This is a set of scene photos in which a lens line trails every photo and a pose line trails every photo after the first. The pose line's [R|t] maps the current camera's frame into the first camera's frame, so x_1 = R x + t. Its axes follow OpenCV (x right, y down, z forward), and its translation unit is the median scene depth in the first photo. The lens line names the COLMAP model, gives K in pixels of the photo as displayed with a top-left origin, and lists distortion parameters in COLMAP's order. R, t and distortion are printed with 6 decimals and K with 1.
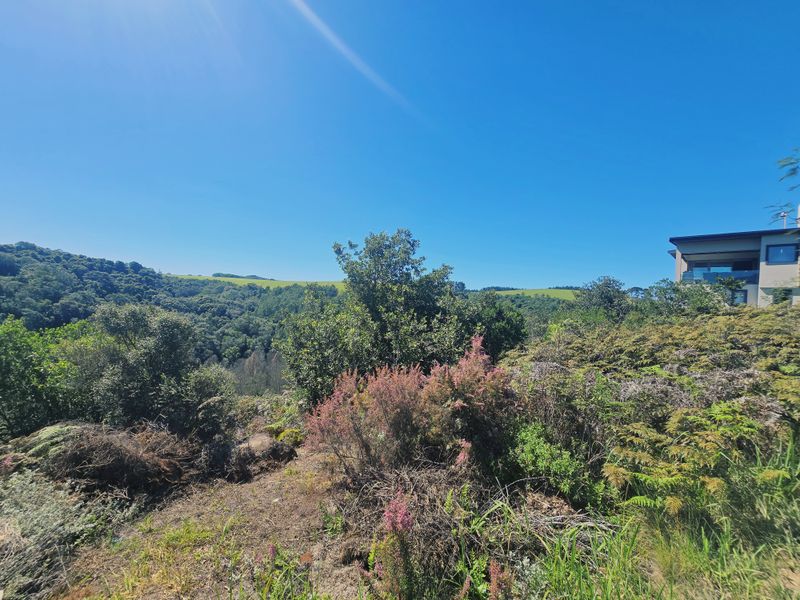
lens RADIAL K [[327.9, 0, 401.7], [0, 327.9, 298.3], [0, 0, 1]] dist [-0.002215, 0.000468]
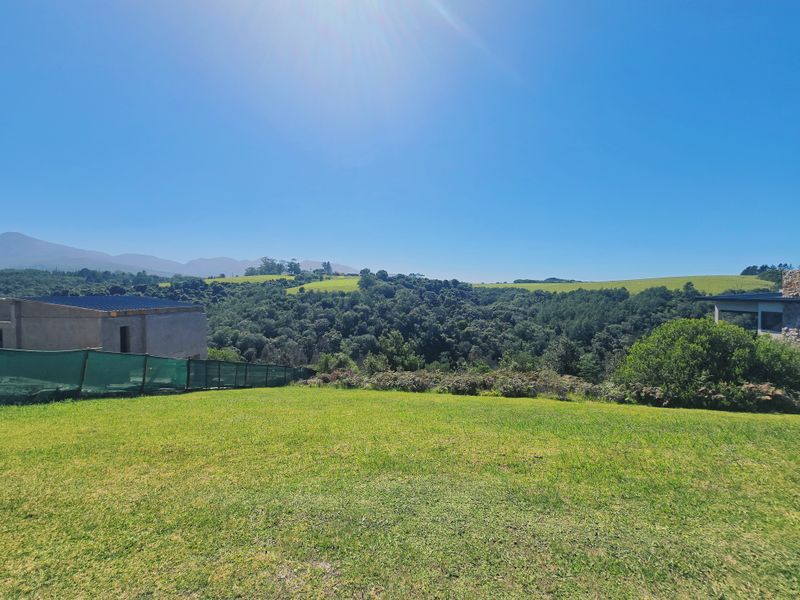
lens RADIAL K [[326.6, 0, 401.1], [0, 326.6, 298.0], [0, 0, 1]] dist [0.000107, 0.000895]
pose [[0.637689, -0.039507, -0.769280, 0.116859], [0.037564, 0.999091, -0.020171, -0.022033], [0.769377, -0.016034, 0.638593, -0.046310]]
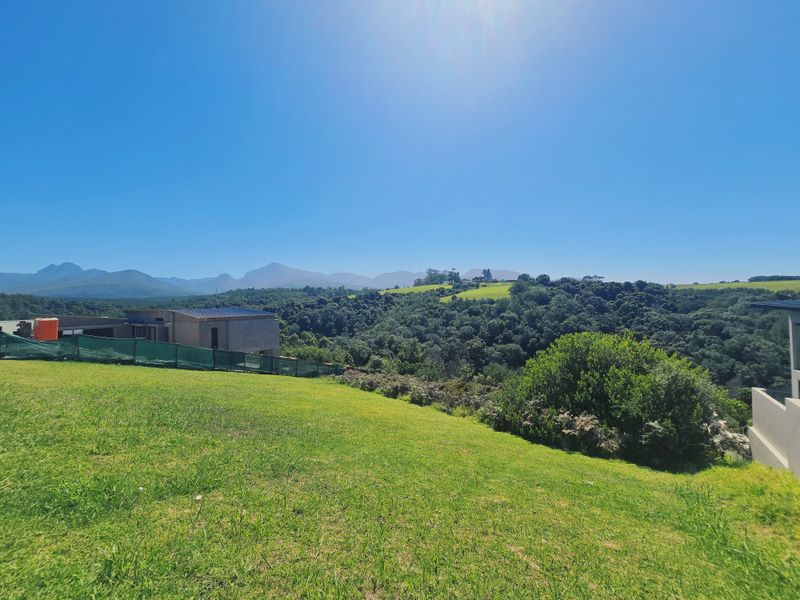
lens RADIAL K [[327.9, 0, 401.7], [0, 327.9, 298.3], [0, 0, 1]] dist [-0.002215, 0.000468]
pose [[0.187786, -0.066245, -0.979973, 0.158094], [0.035240, 0.997535, -0.060680, -0.019907], [0.981578, -0.023139, 0.189658, 0.011402]]
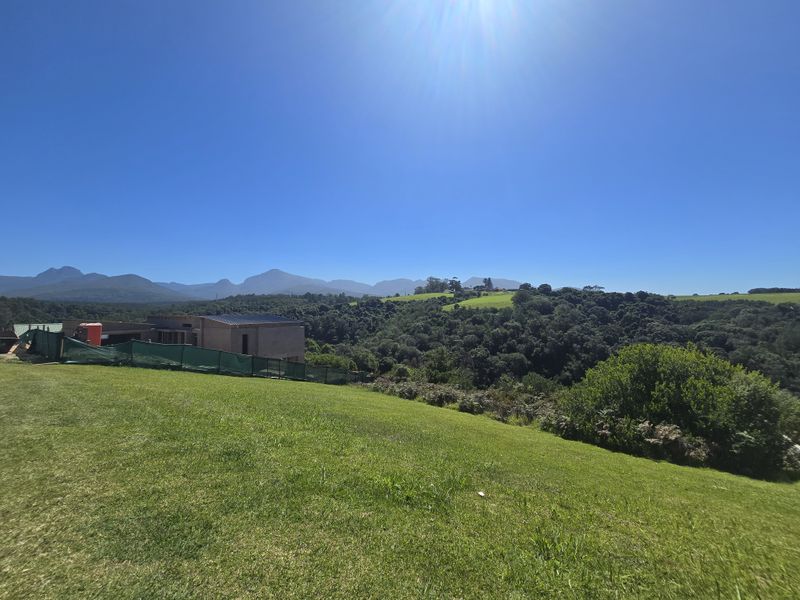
lens RADIAL K [[327.9, 0, 401.7], [0, 327.9, 298.3], [0, 0, 1]] dist [-0.002215, 0.000468]
pose [[0.190948, -0.087087, -0.977729, 0.157551], [0.023711, 0.996175, -0.084099, -0.020751], [0.981314, -0.007124, 0.192283, -0.003244]]
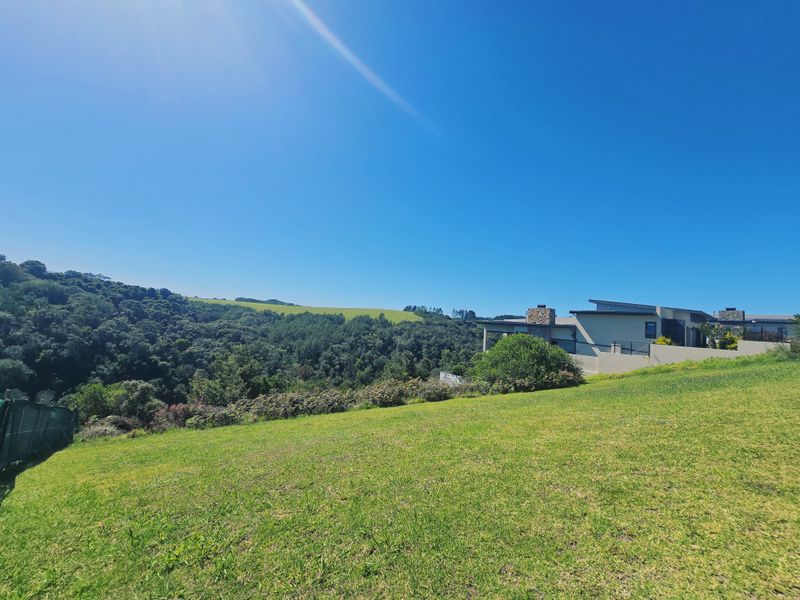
lens RADIAL K [[327.9, 0, 401.7], [0, 327.9, 298.3], [0, 0, 1]] dist [-0.002215, 0.000468]
pose [[0.998171, 0.016351, -0.058206, 0.062720], [-0.020682, 0.996999, -0.074601, -0.018975], [0.056812, 0.075669, 0.995513, -0.067092]]
